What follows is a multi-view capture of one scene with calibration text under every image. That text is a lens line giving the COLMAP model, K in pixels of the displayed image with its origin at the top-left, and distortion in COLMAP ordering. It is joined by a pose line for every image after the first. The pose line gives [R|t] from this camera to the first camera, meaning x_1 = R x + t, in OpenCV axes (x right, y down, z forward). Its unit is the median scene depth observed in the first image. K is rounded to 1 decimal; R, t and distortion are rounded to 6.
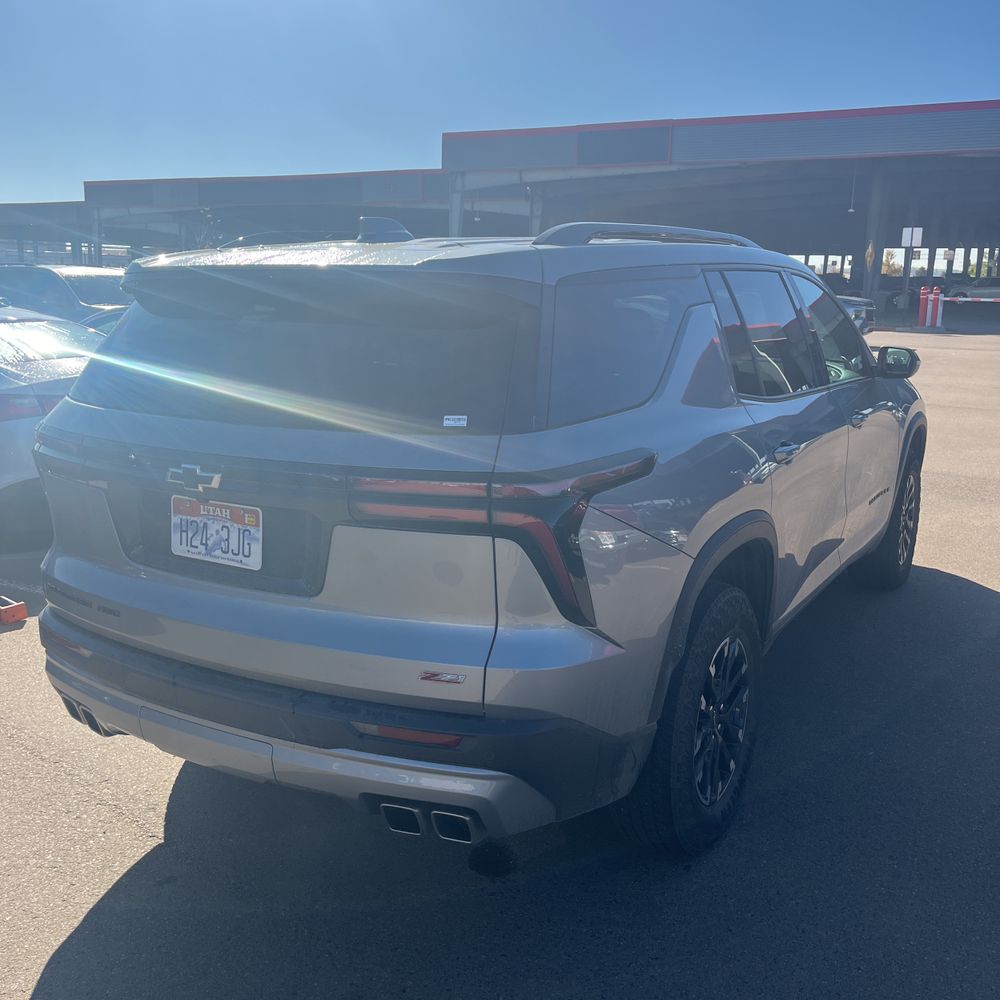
lens RADIAL K [[1022.6, 0, 497.7], [0, 1022.6, 503.1], [0, 0, 1]] dist [0.020020, 0.000000]
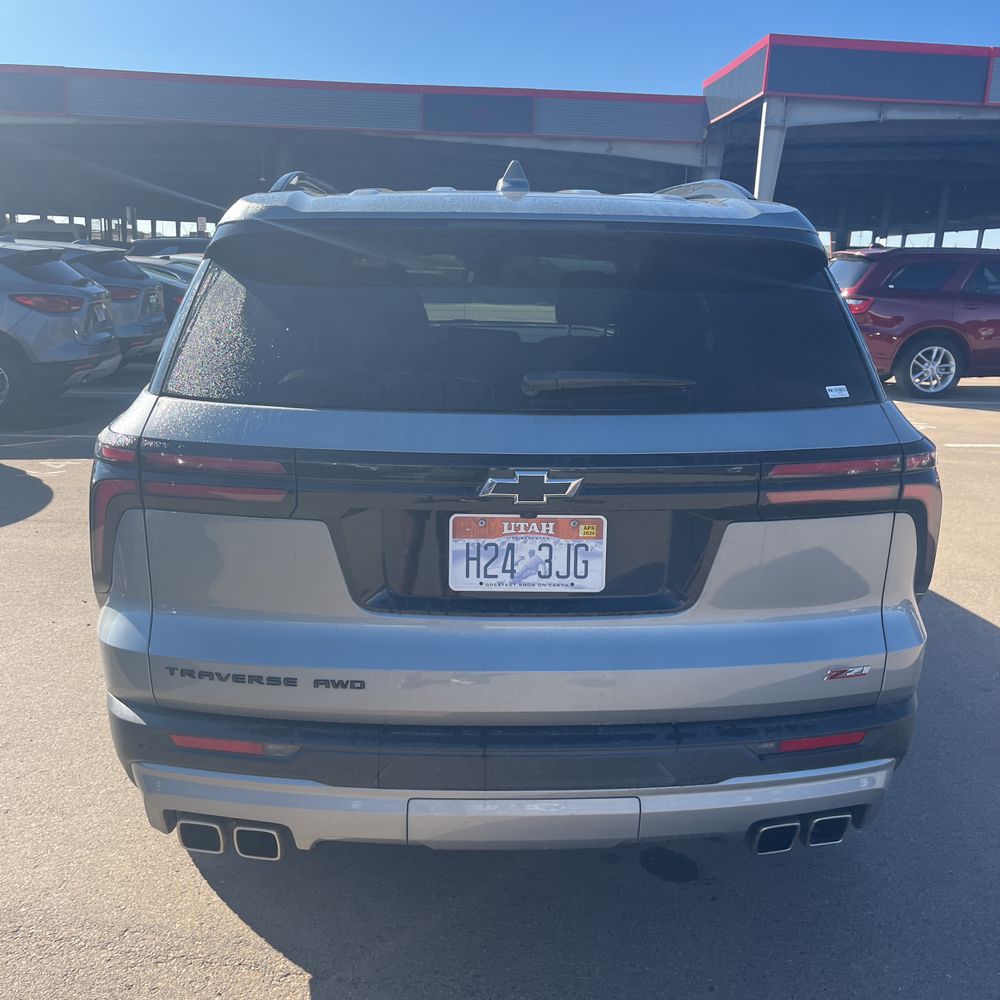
lens RADIAL K [[1022.6, 0, 497.6], [0, 1022.6, 481.0], [0, 0, 1]] dist [0.020020, 0.000000]
pose [[0.845209, -0.106698, 0.523676, -0.702665], [0.100527, 0.994118, 0.040299, -0.061515], [-0.524896, 0.018583, 0.850964, 0.339956]]
